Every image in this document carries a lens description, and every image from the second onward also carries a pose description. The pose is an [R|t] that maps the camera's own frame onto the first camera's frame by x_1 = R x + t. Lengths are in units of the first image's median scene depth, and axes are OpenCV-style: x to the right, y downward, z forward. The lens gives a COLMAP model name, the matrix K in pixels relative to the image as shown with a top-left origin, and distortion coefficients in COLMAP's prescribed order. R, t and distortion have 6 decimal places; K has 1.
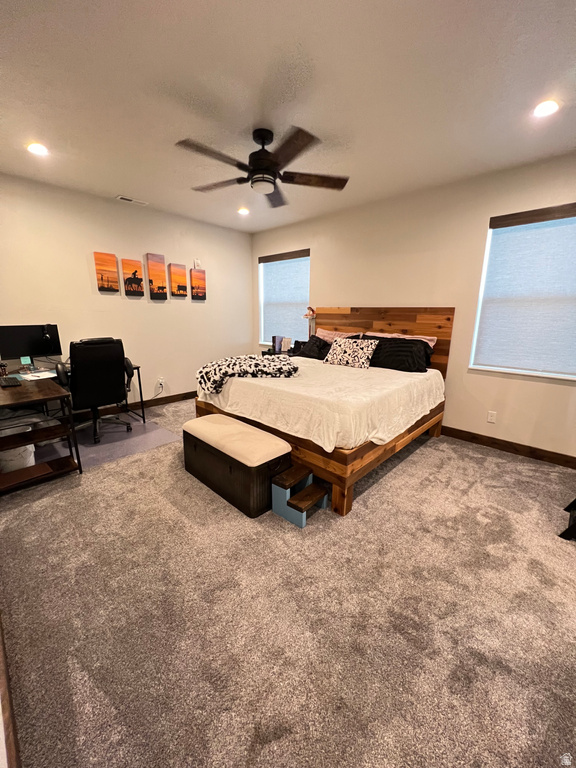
lens RADIAL K [[309.2, 0, 292.2], [0, 309.2, 384.0], [0, 0, 1]] dist [0.008377, 0.000509]
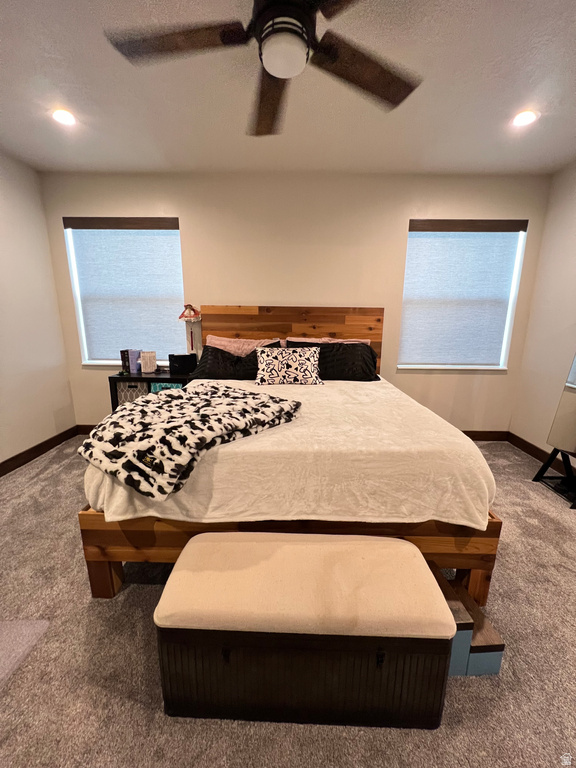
lens RADIAL K [[309.2, 0, 287.8], [0, 309.2, 381.8], [0, 0, 1]] dist [0.008377, 0.000509]
pose [[0.735304, -0.150604, 0.660792, -0.308396], [0.151953, 0.986810, 0.055820, -0.100477], [-0.660483, 0.059364, 0.748490, 0.412534]]
